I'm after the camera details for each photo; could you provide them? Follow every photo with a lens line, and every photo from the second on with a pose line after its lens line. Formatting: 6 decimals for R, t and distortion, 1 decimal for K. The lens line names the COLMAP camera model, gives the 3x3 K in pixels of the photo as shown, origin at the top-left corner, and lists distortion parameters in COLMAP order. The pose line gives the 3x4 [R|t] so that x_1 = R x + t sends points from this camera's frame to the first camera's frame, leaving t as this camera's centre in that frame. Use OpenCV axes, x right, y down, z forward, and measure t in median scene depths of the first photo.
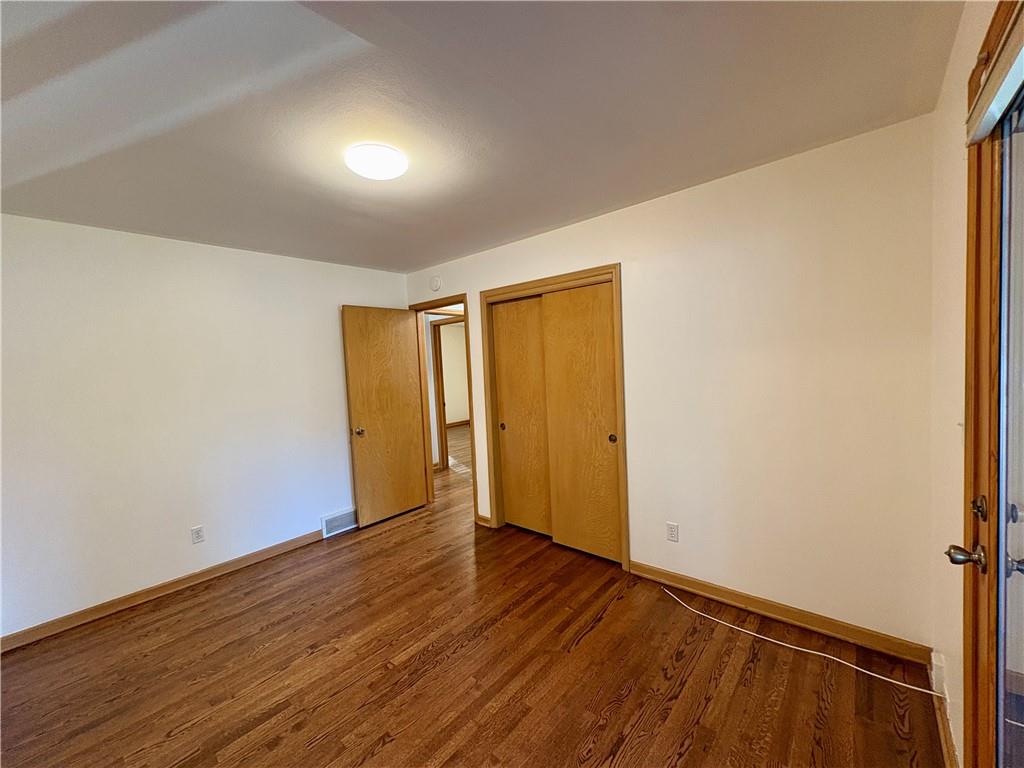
lens RADIAL K [[407.4, 0, 518.0], [0, 407.4, 383.0], [0, 0, 1]] dist [0.001772, -0.000254]
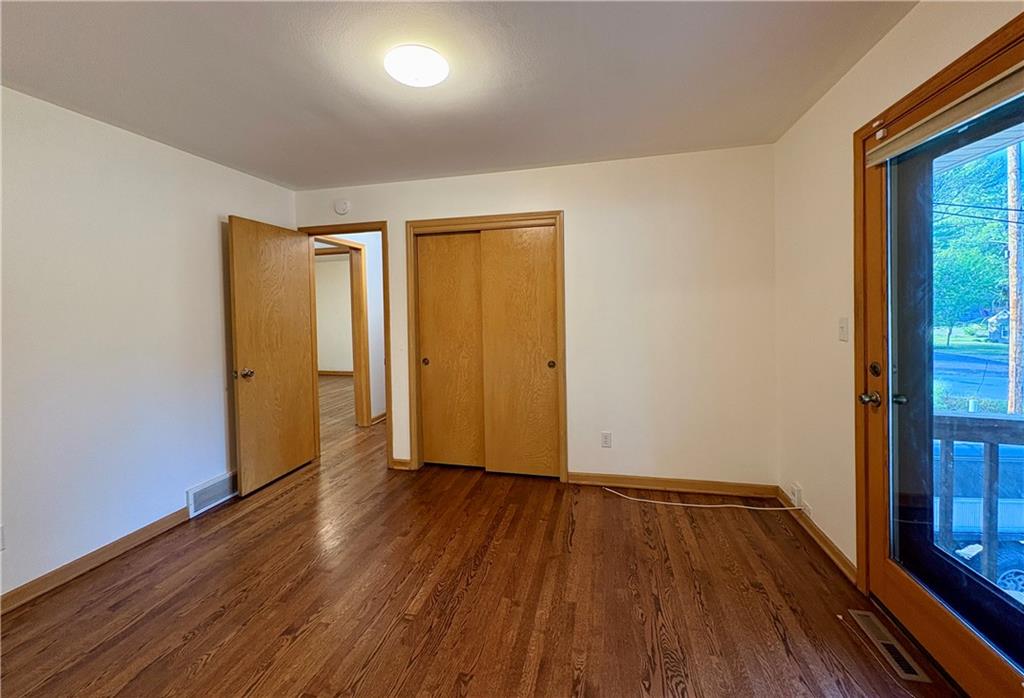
lens RADIAL K [[401.5, 0, 523.2], [0, 401.5, 313.0], [0, 0, 1]] dist [0.000154, 0.000554]
pose [[0.885281, 0.024287, 0.464422, -0.354032], [0.000268, 0.998609, -0.052734, 0.053475], [-0.465057, 0.046809, 0.884043, 0.054247]]
